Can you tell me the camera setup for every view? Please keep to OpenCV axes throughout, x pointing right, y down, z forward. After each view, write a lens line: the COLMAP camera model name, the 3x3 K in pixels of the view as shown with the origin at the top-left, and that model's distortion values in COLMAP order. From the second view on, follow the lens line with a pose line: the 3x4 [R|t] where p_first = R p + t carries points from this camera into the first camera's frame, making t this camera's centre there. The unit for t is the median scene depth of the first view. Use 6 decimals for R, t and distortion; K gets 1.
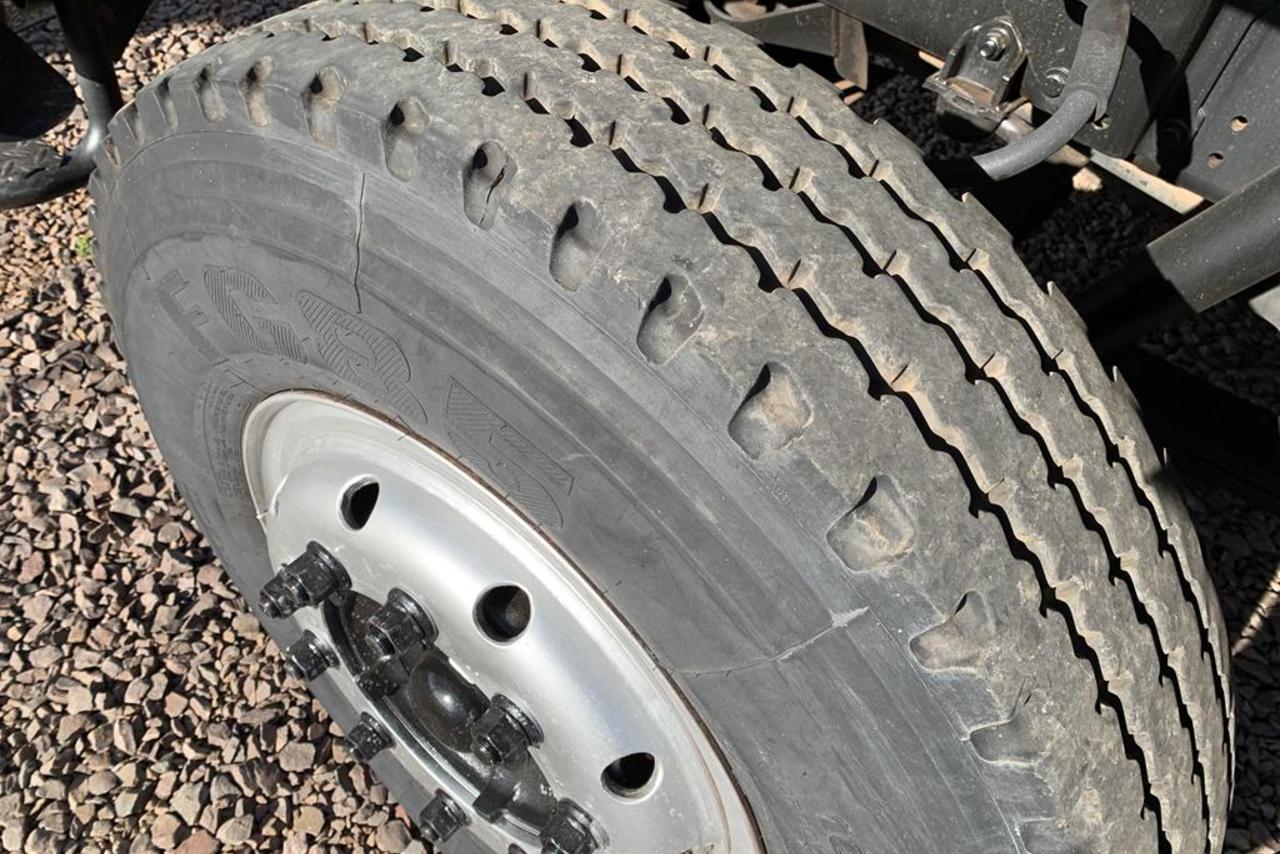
lens RADIAL K [[999.2, 0, 640.0], [0, 999.2, 427.0], [0, 0, 1]] dist [0.097020, -0.150280]
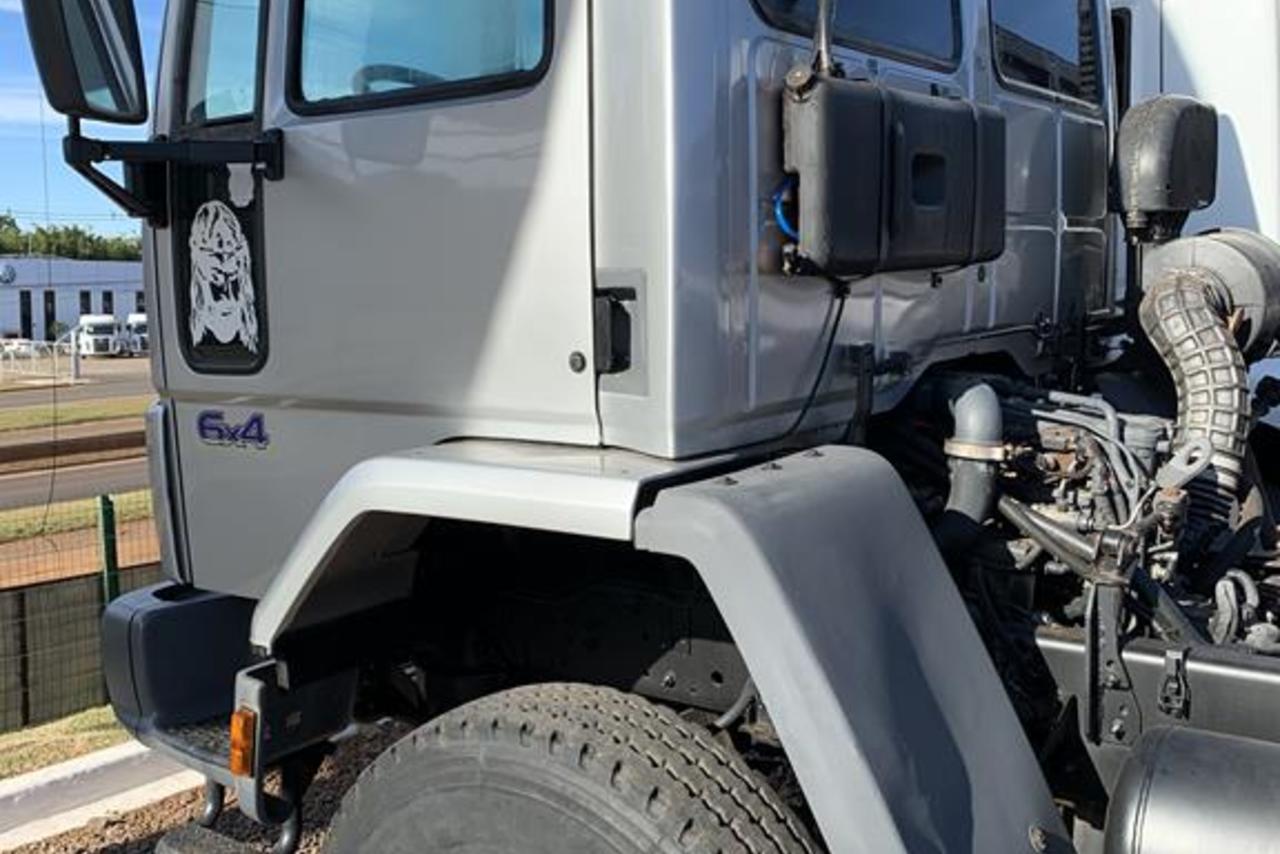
lens RADIAL K [[999.2, 0, 640.0], [0, 999.2, 427.0], [0, 0, 1]] dist [0.097020, -0.150280]
pose [[0.986066, -0.144420, 0.082563, 0.074470], [0.161837, 0.717935, -0.677036, 1.273035], [0.038502, 0.680964, 0.731304, -1.958173]]
